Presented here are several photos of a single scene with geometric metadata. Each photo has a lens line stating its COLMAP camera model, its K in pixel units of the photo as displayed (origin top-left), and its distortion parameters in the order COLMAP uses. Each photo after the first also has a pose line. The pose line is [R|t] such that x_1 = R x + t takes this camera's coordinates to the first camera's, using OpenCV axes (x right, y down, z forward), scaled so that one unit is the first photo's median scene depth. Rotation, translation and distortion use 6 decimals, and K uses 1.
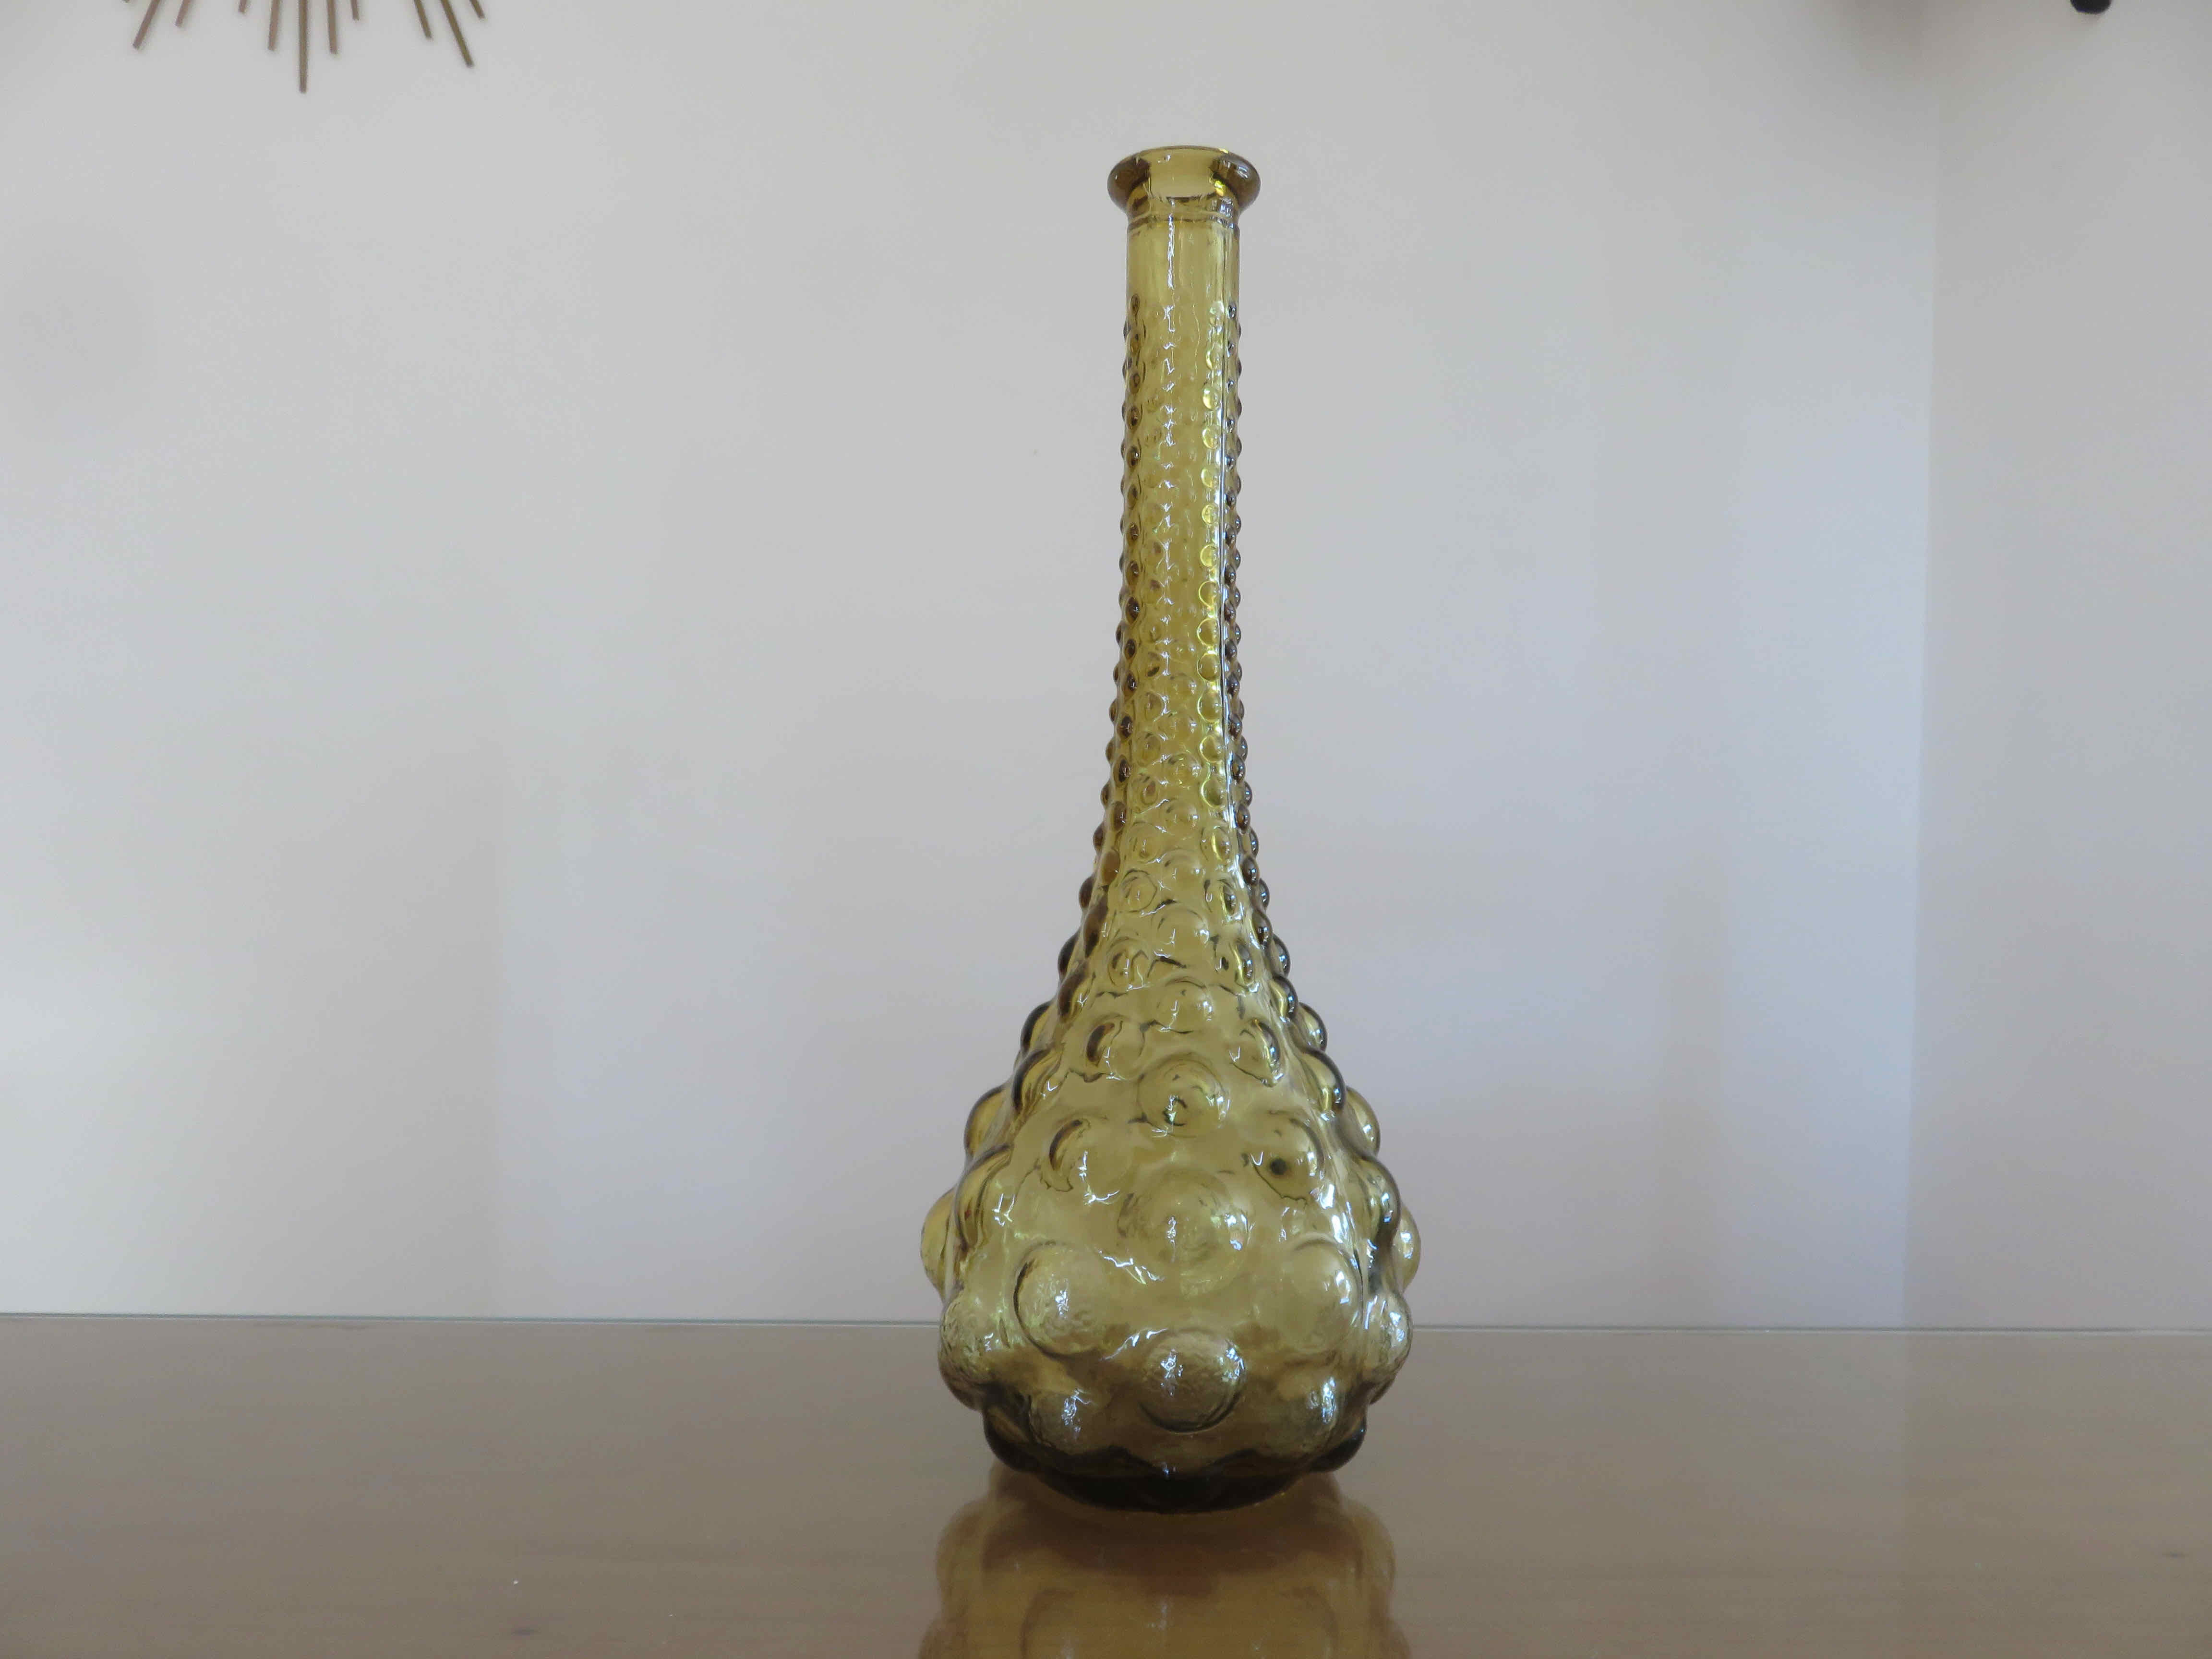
lens RADIAL K [[1753.0, 0, 1106.0], [0, 1753.0, 829.5], [0, 0, 1]] dist [-0.000427, 0.014559]
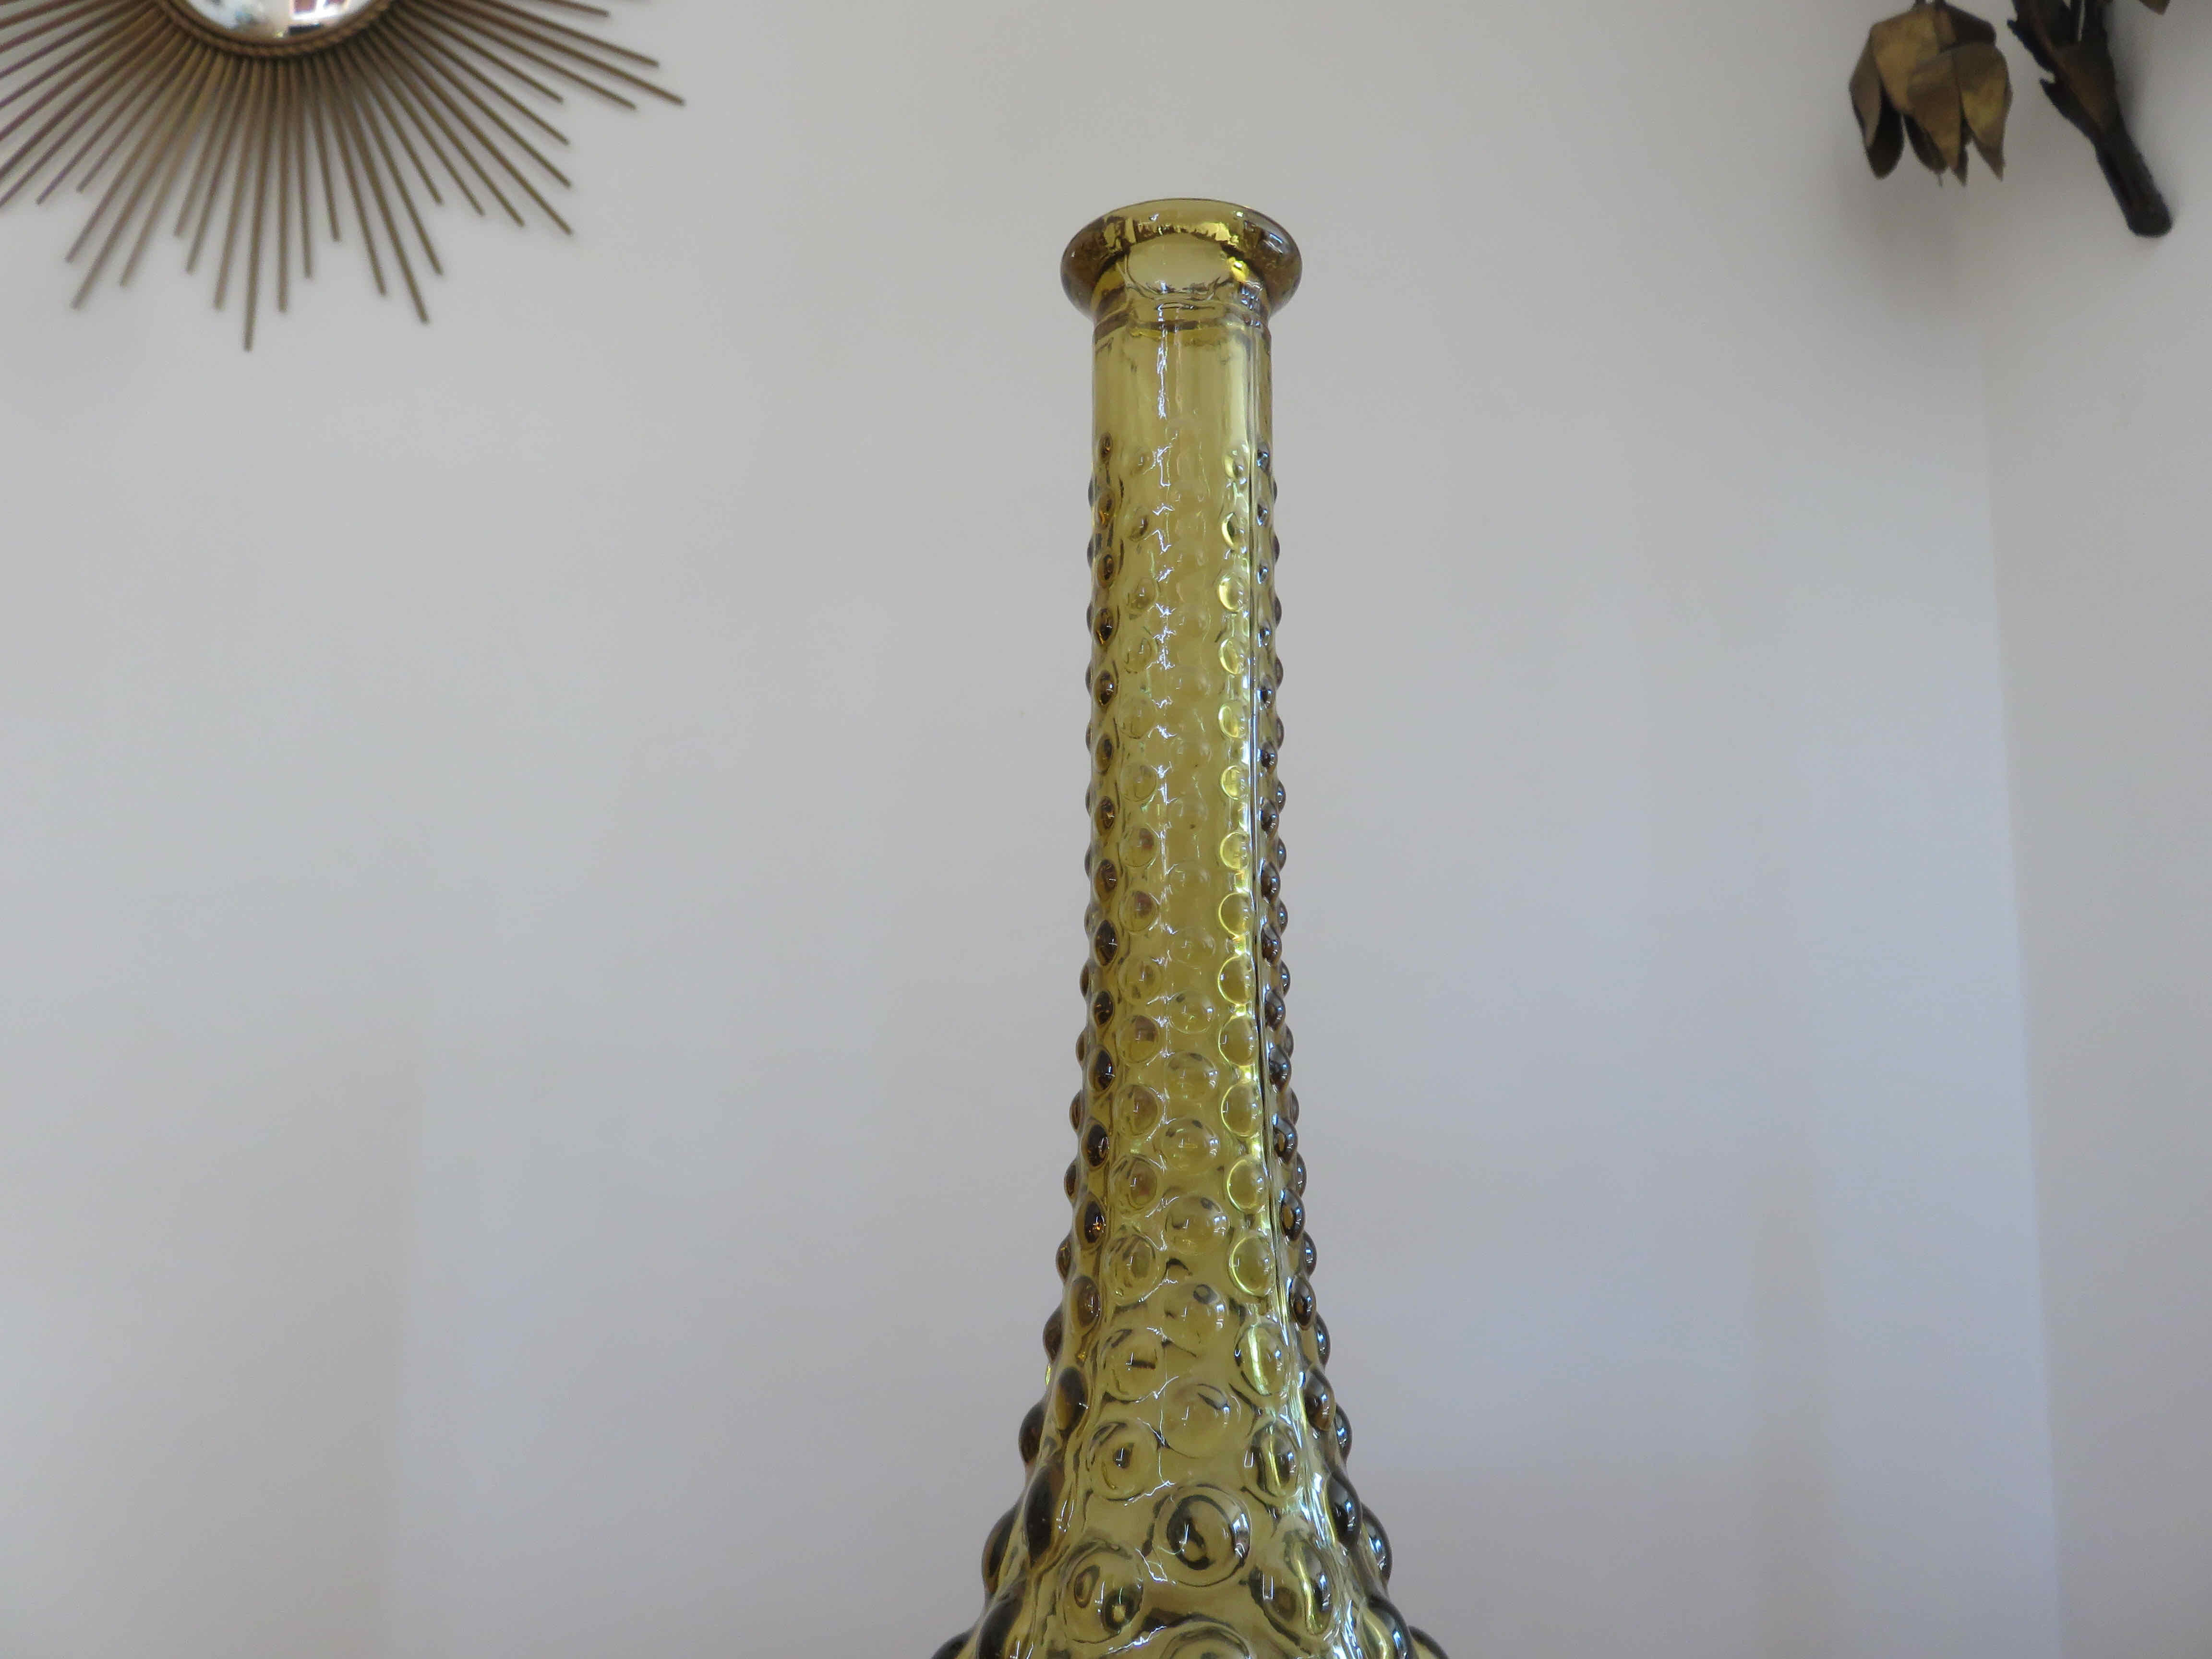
lens RADIAL K [[1800.2, 0, 1063.7], [0, 1800.2, 810.7], [0, 0, 1]] dist [0.011244, 0.008249]
pose [[0.999694, -0.010345, -0.022484, 0.014741], [0.006648, 0.987306, -0.158688, -0.072715], [0.023840, 0.158490, 0.987073, 0.393191]]
